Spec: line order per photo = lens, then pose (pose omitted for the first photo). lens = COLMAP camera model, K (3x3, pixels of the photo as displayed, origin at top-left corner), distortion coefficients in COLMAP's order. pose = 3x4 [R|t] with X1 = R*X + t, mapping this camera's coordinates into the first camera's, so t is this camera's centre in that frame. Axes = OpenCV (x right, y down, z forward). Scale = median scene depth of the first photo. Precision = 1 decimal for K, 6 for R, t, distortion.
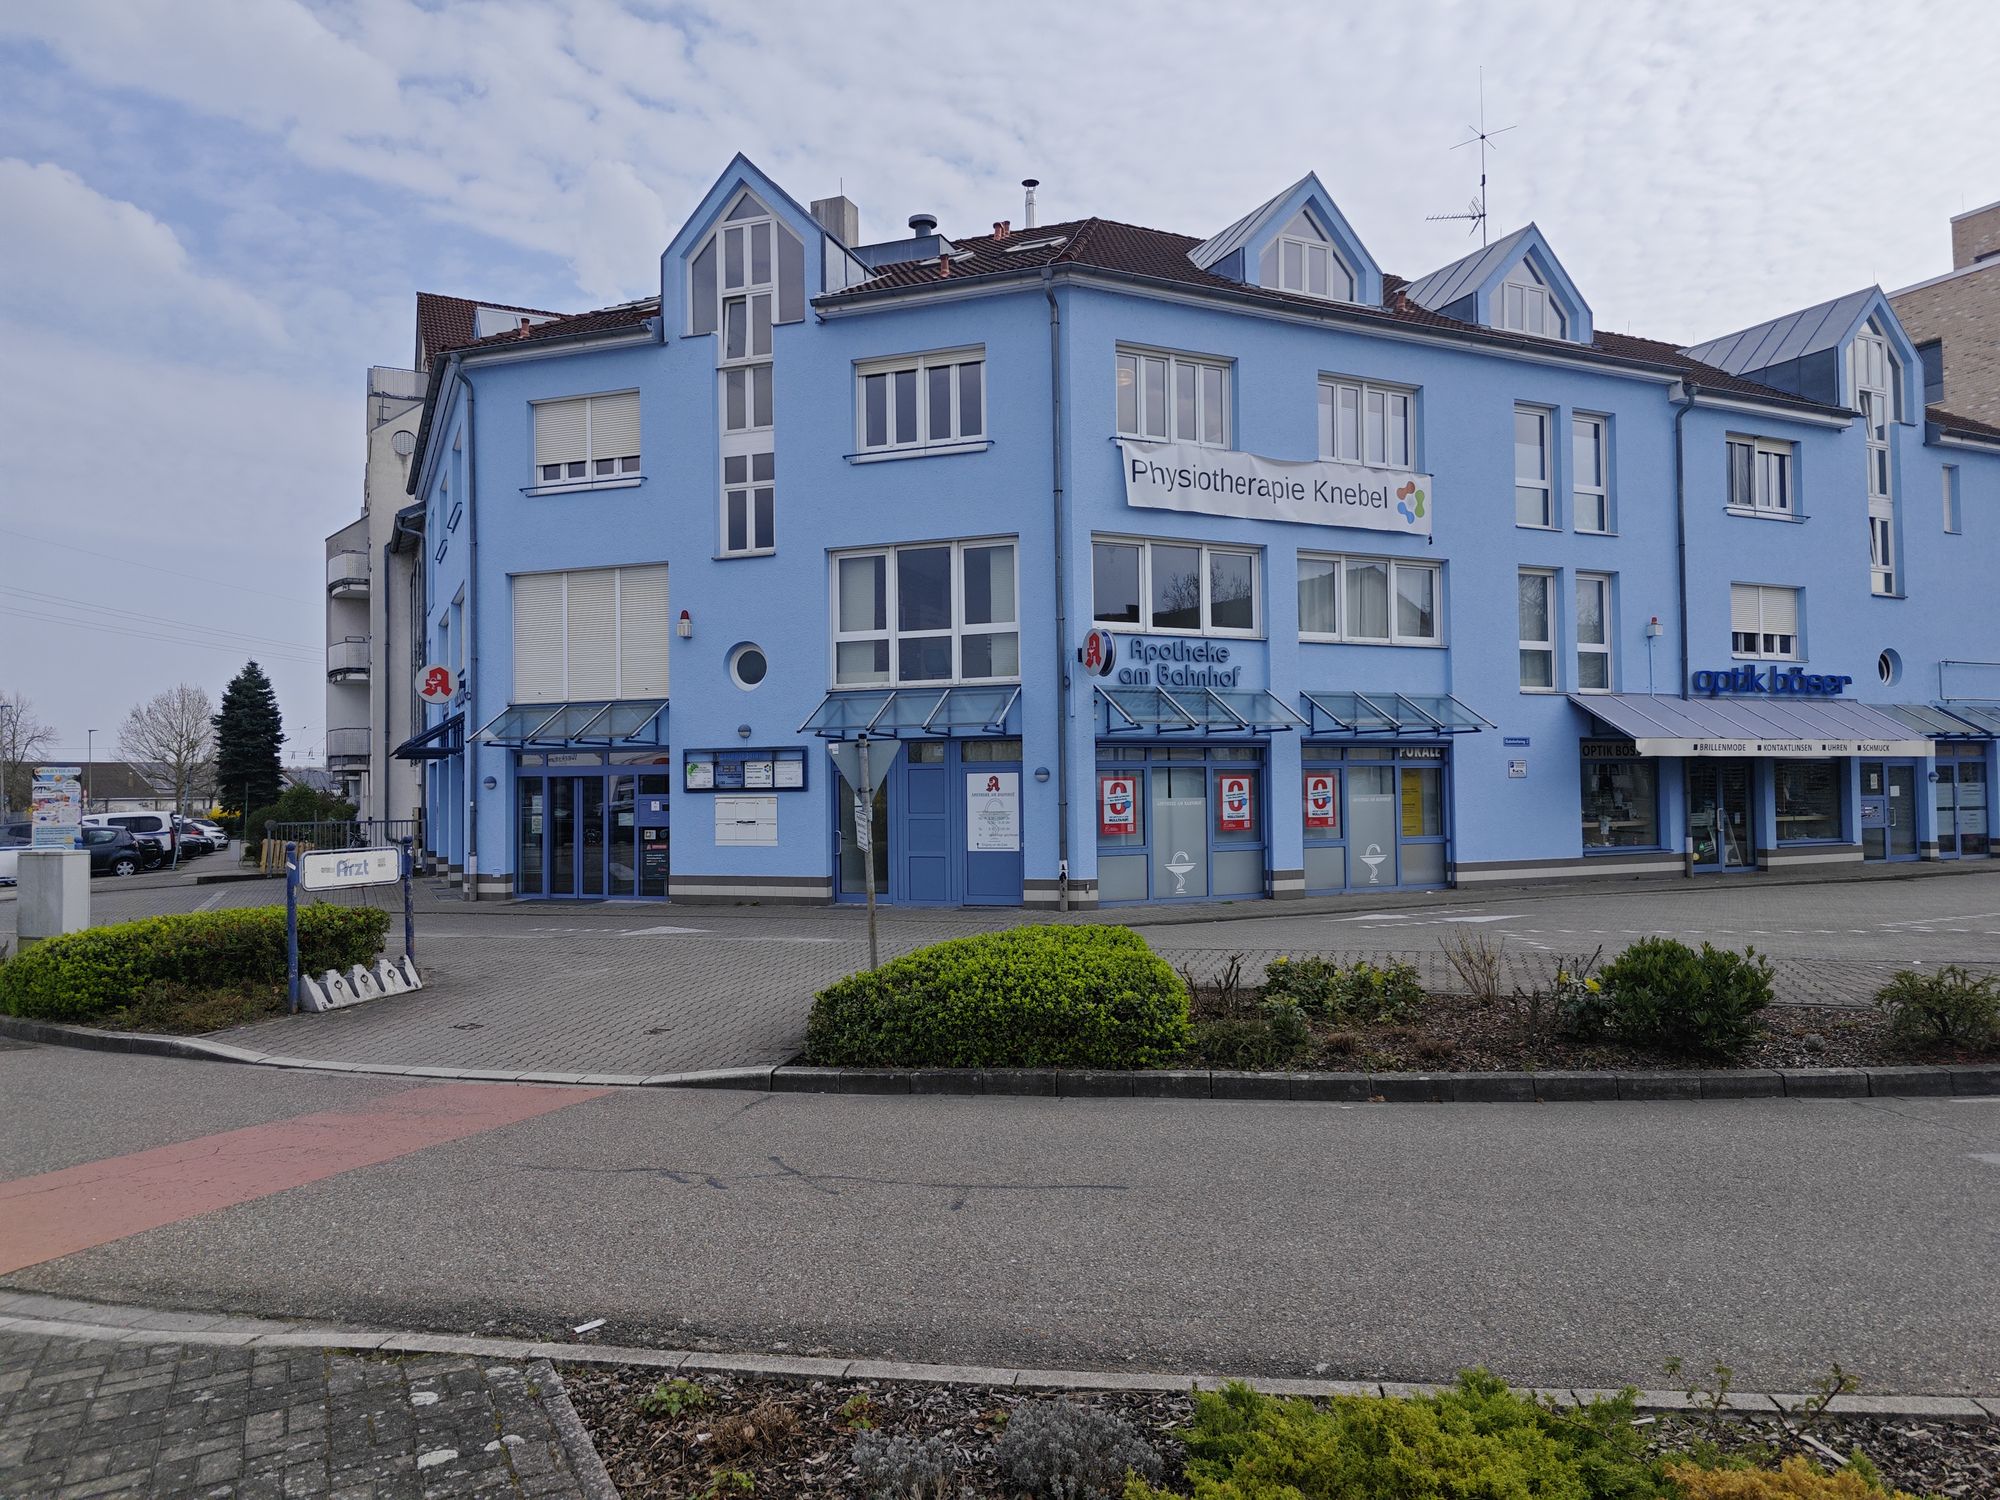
lens RADIAL K [[1334.7, 0, 986.8], [0, 1334.7, 744.5], [0, 0, 1]] dist [0.044492, -0.039511]
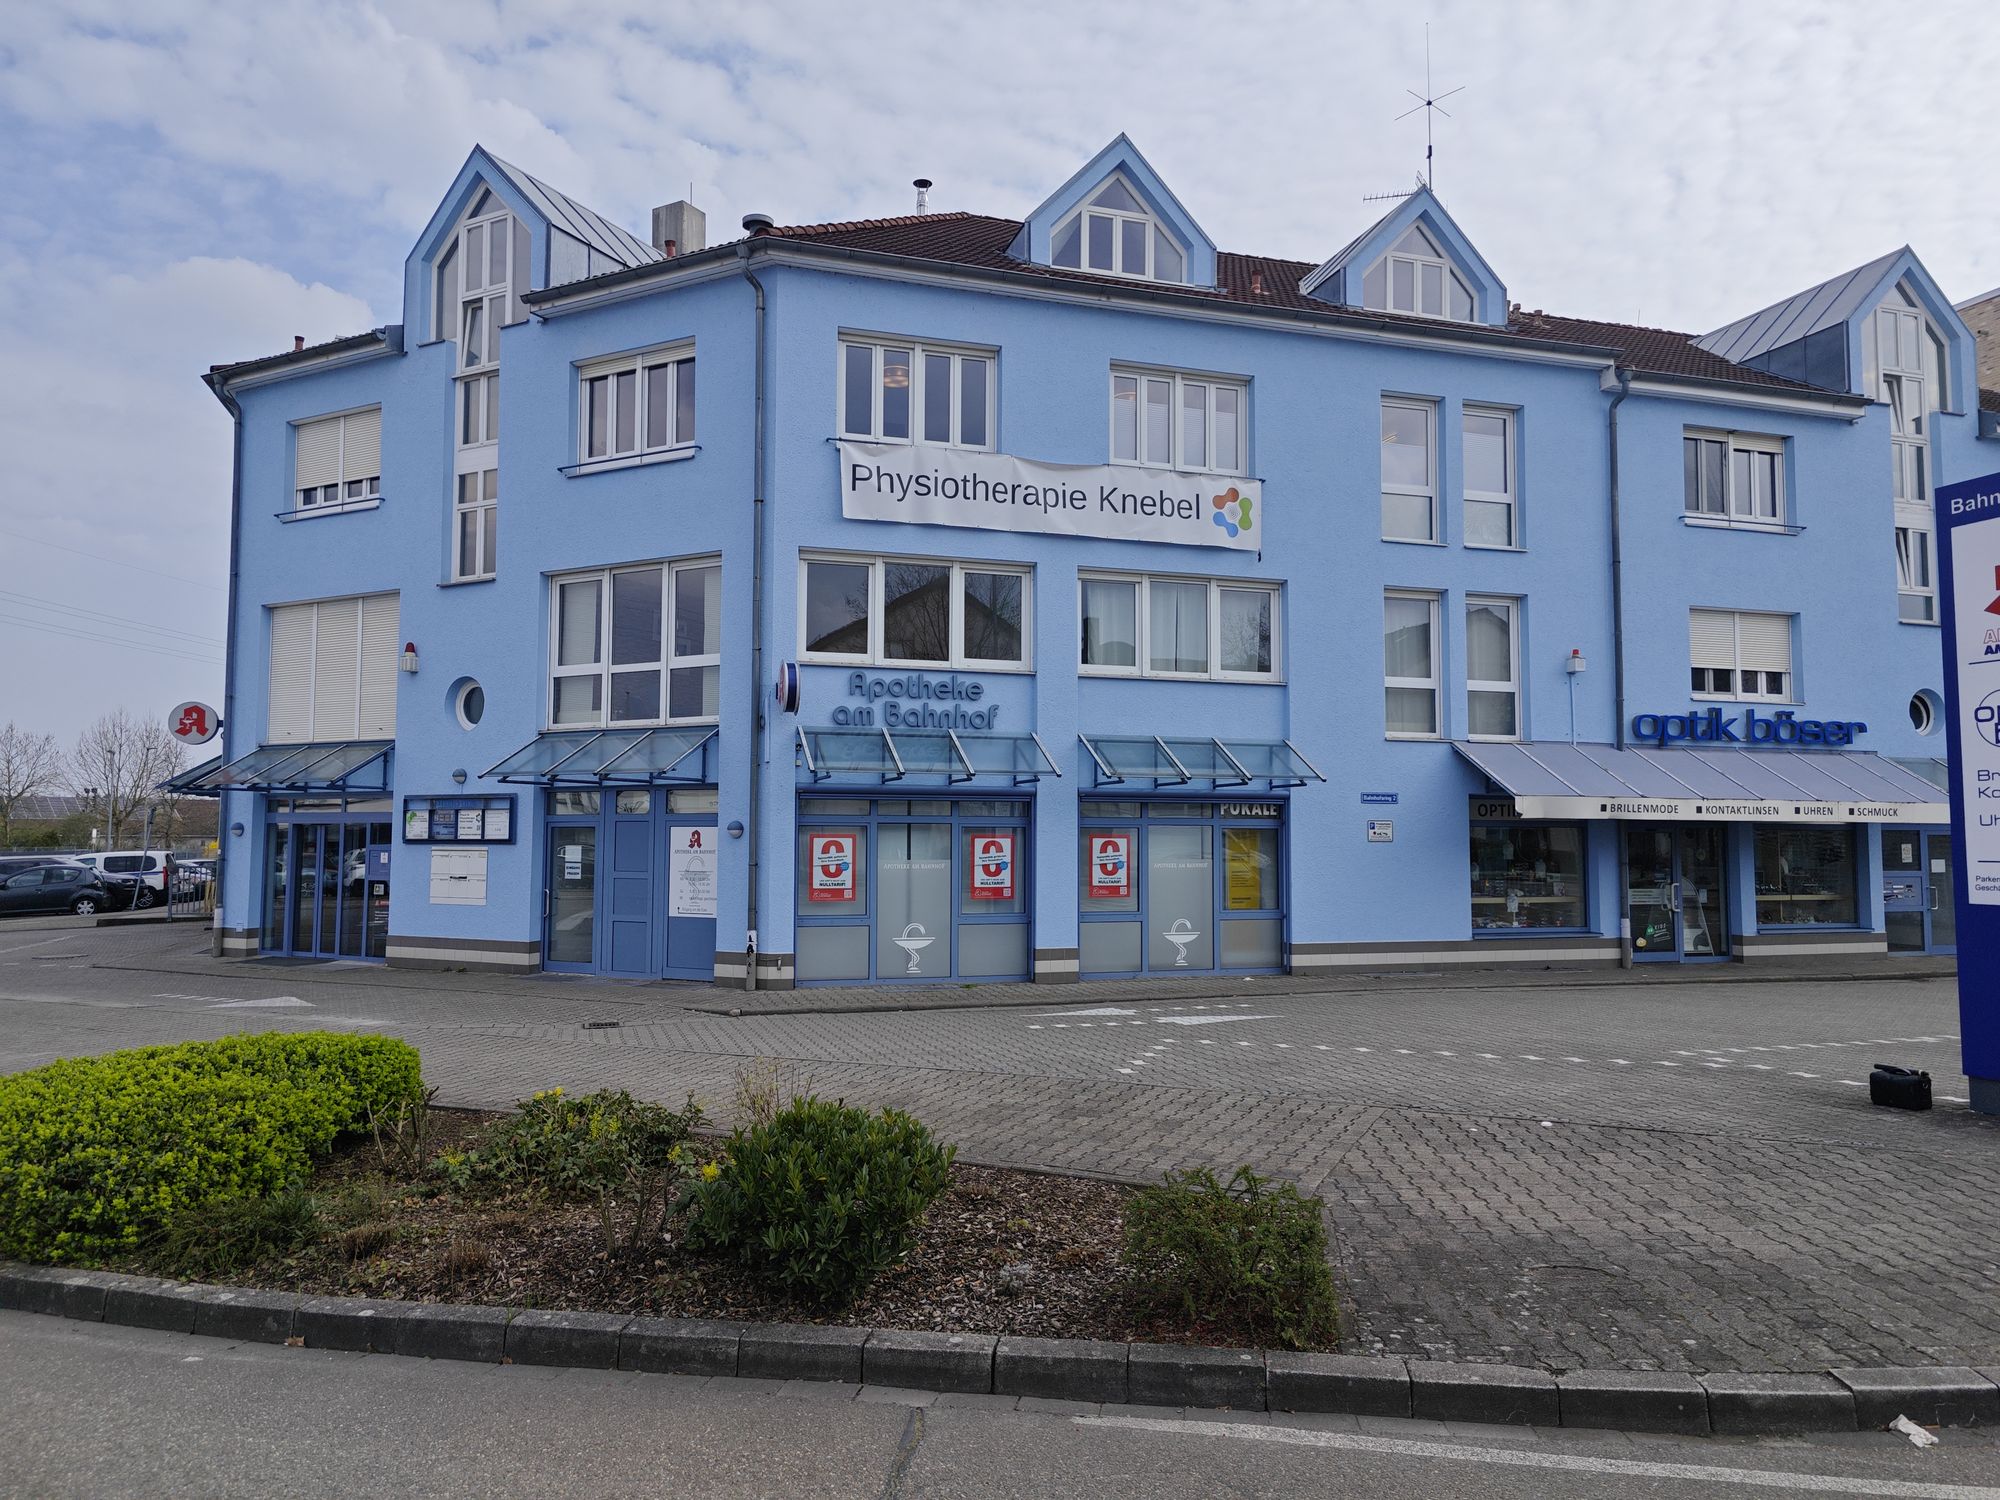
lens RADIAL K [[1334.7, 0, 988.1], [0, 1334.7, 747.6], [0, 0, 1]] dist [0.044492, -0.039511]
pose [[0.989753, 0.006747, -0.142629, 0.295973], [-0.011586, 0.999384, -0.033121, -0.003367], [0.142317, 0.034434, 0.989222, 0.157961]]
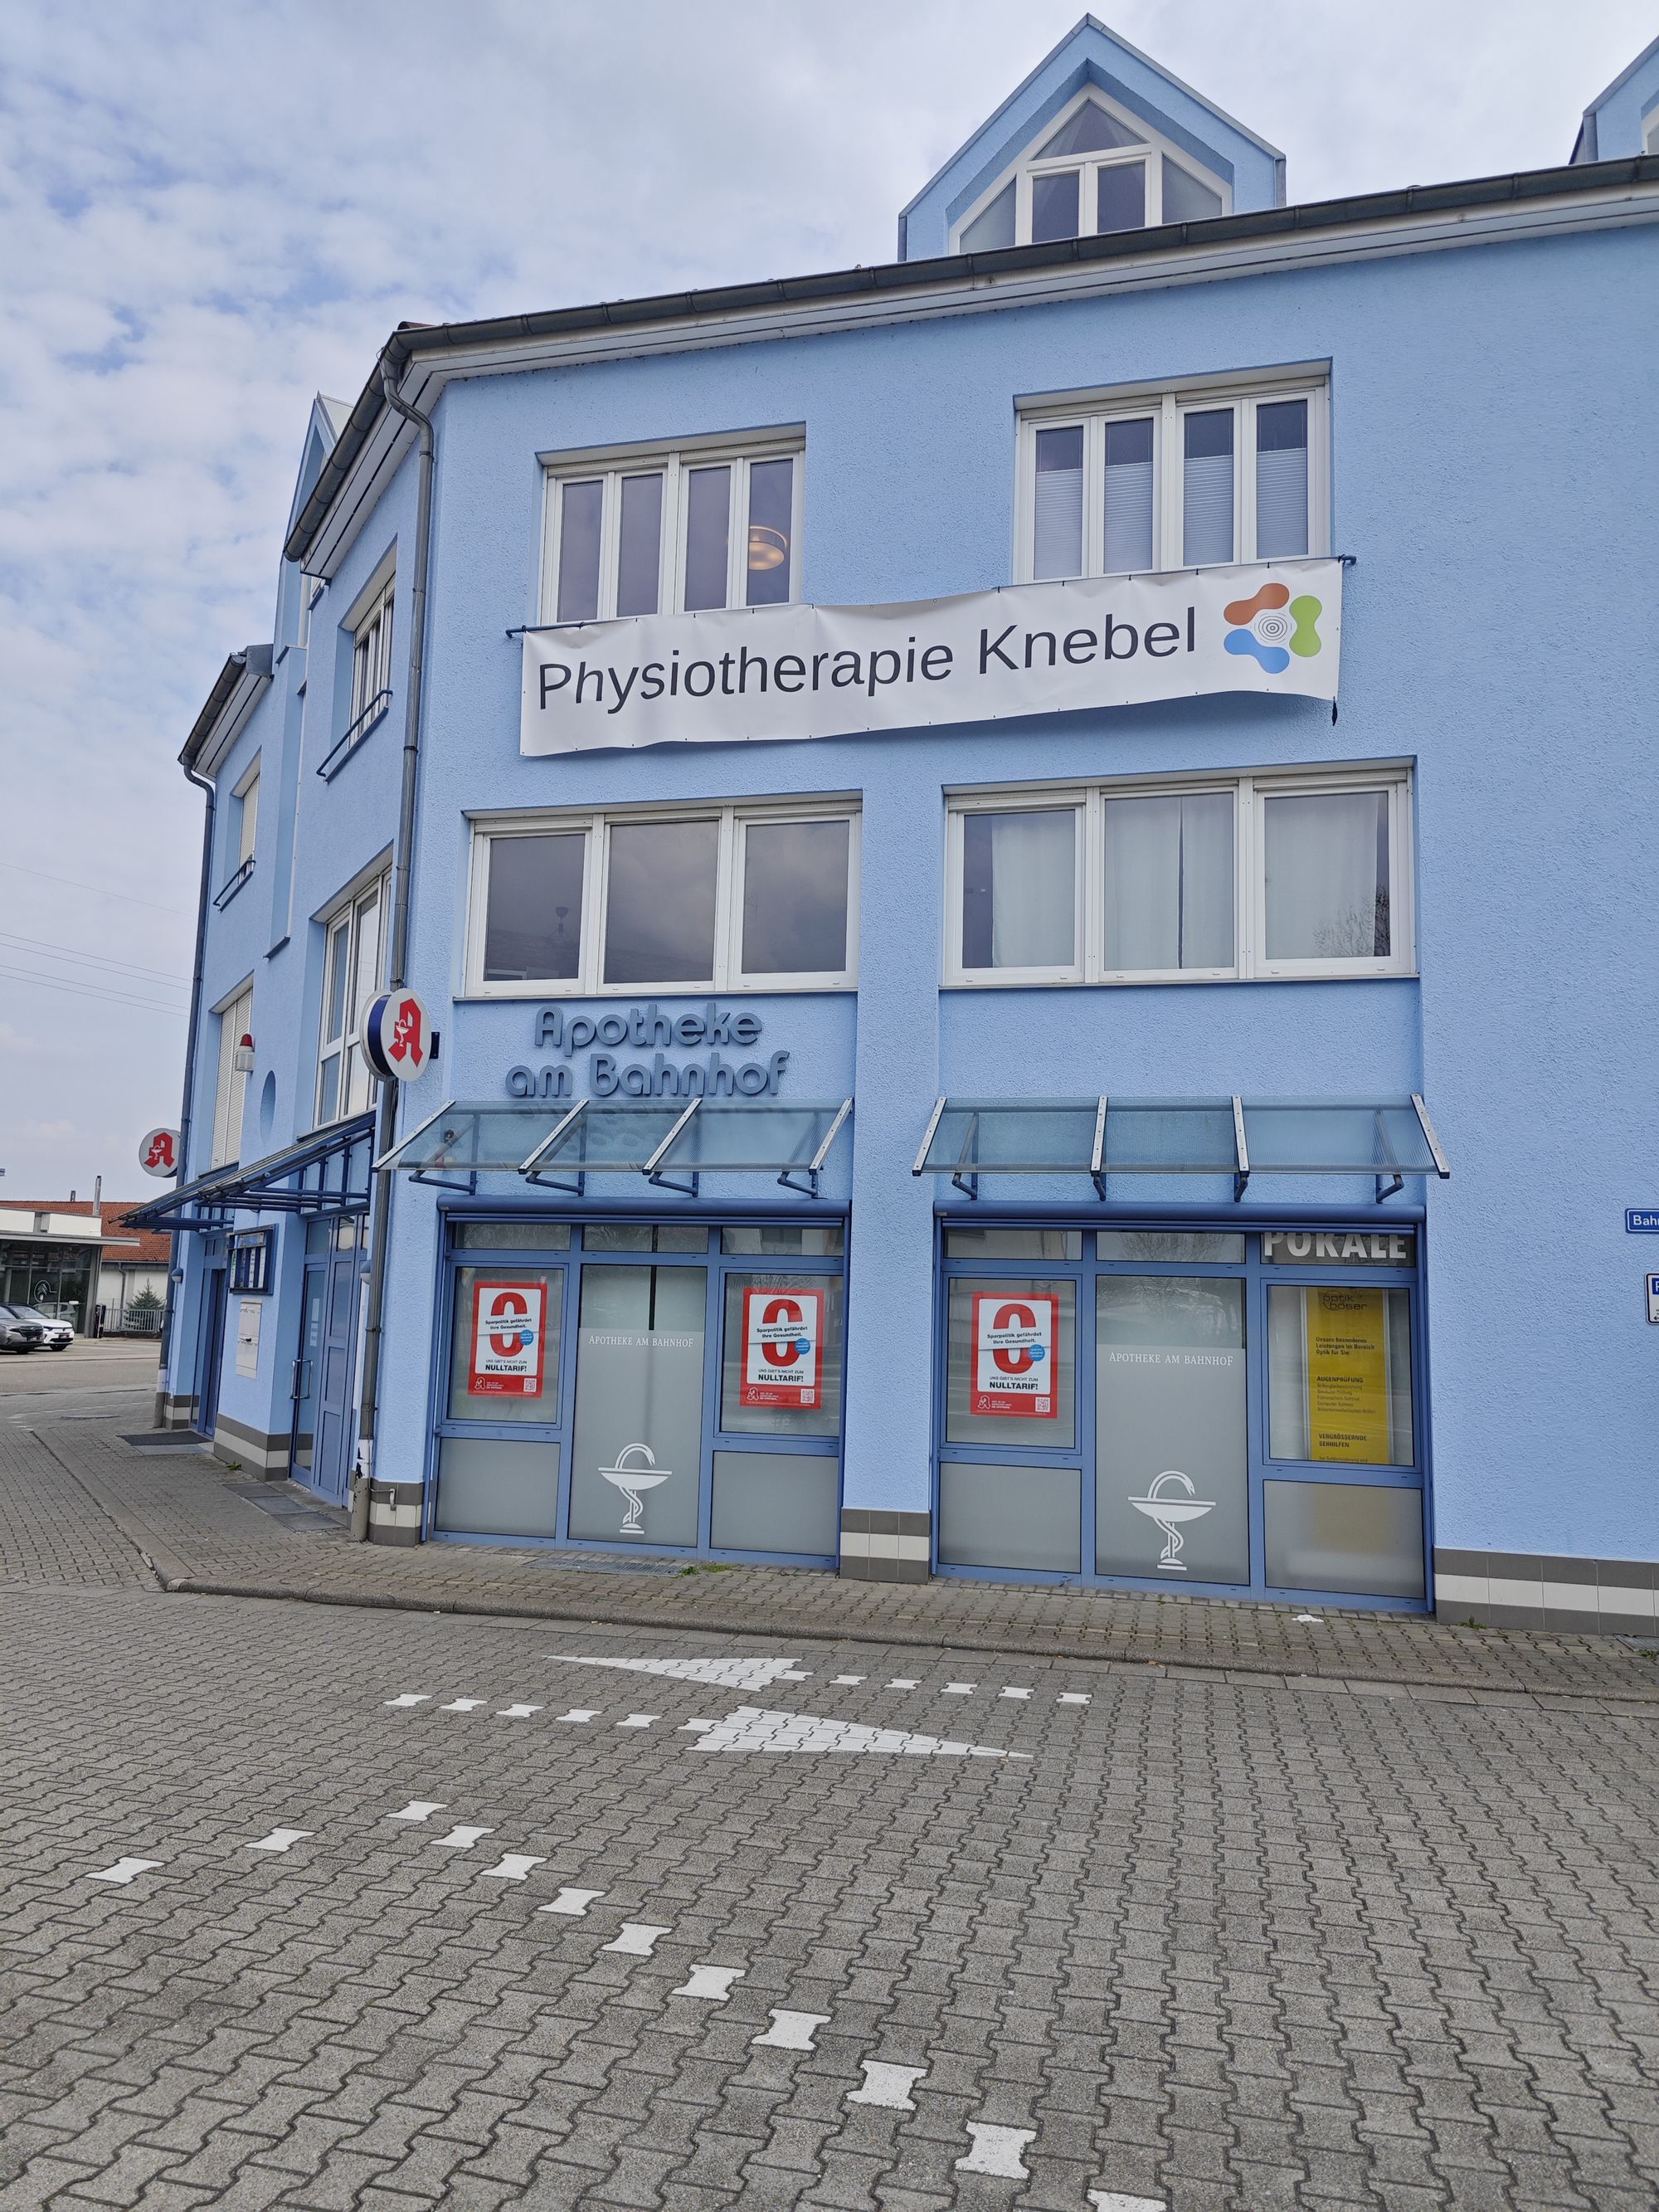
lens RADIAL K [[1476.0, 0, 823.3], [0, 1476.0, 1113.7], [0, 0, 1]] dist [0.044492, -0.039511]
pose [[0.775152, -0.047355, -0.629998, 0.508043], [-0.014619, 0.995575, -0.092822, 0.010333], [0.631606, 0.081162, 0.771030, 0.596698]]
